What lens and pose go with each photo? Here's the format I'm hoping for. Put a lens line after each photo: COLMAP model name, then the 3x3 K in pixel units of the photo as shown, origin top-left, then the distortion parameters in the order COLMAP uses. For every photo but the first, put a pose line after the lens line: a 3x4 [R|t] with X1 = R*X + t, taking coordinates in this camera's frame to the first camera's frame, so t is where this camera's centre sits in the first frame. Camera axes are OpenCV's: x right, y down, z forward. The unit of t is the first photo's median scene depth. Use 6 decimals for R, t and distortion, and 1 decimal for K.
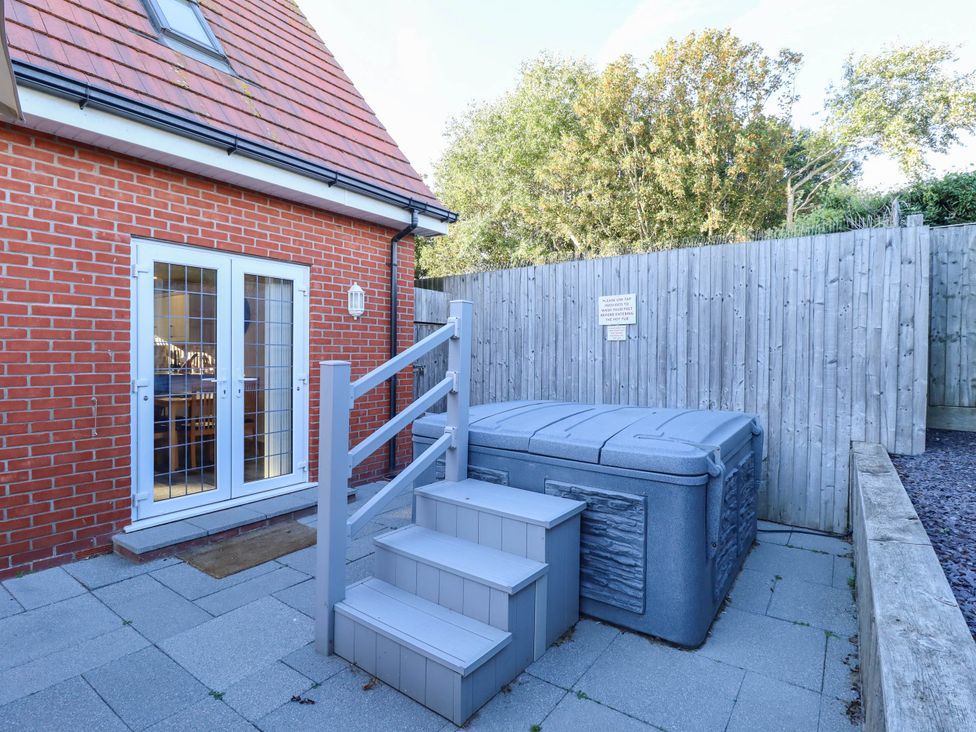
lens RADIAL K [[508.6, 0, 489.7], [0, 508.6, 361.3], [0, 0, 1]] dist [-0.000872, -0.010112]
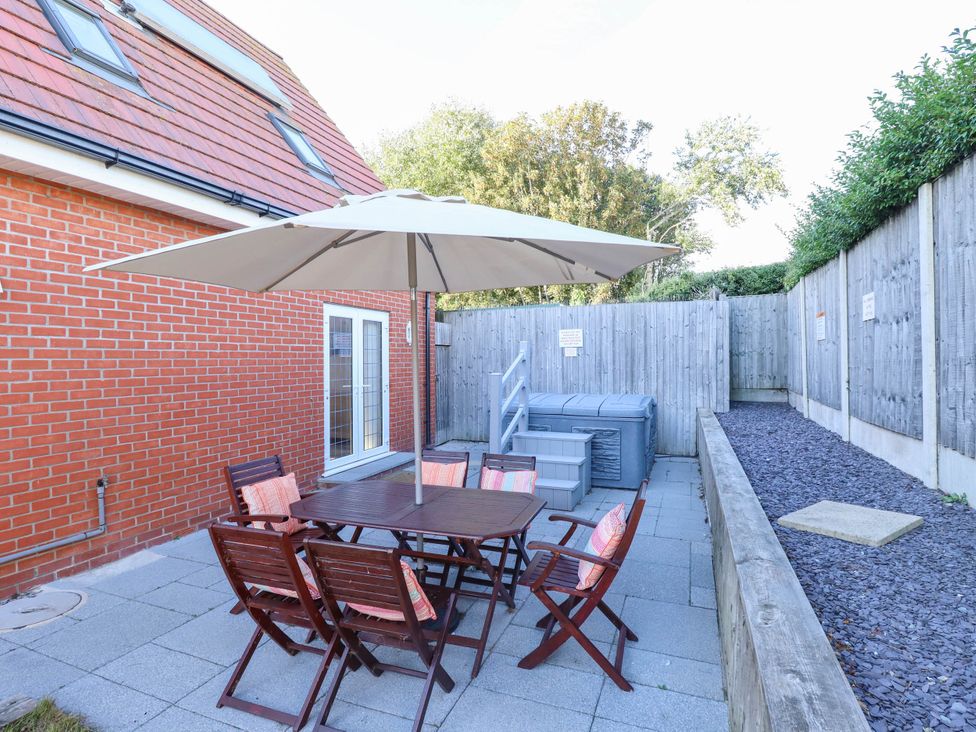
lens RADIAL K [[508.6, 0, 486.5], [0, 508.6, 362.3], [0, 0, 1]] dist [-0.000872, -0.010112]
pose [[0.972069, -0.018211, 0.233989, -0.464759], [0.020545, 0.999761, -0.007540, -0.017716], [-0.233795, 0.012136, 0.972210, -0.629001]]
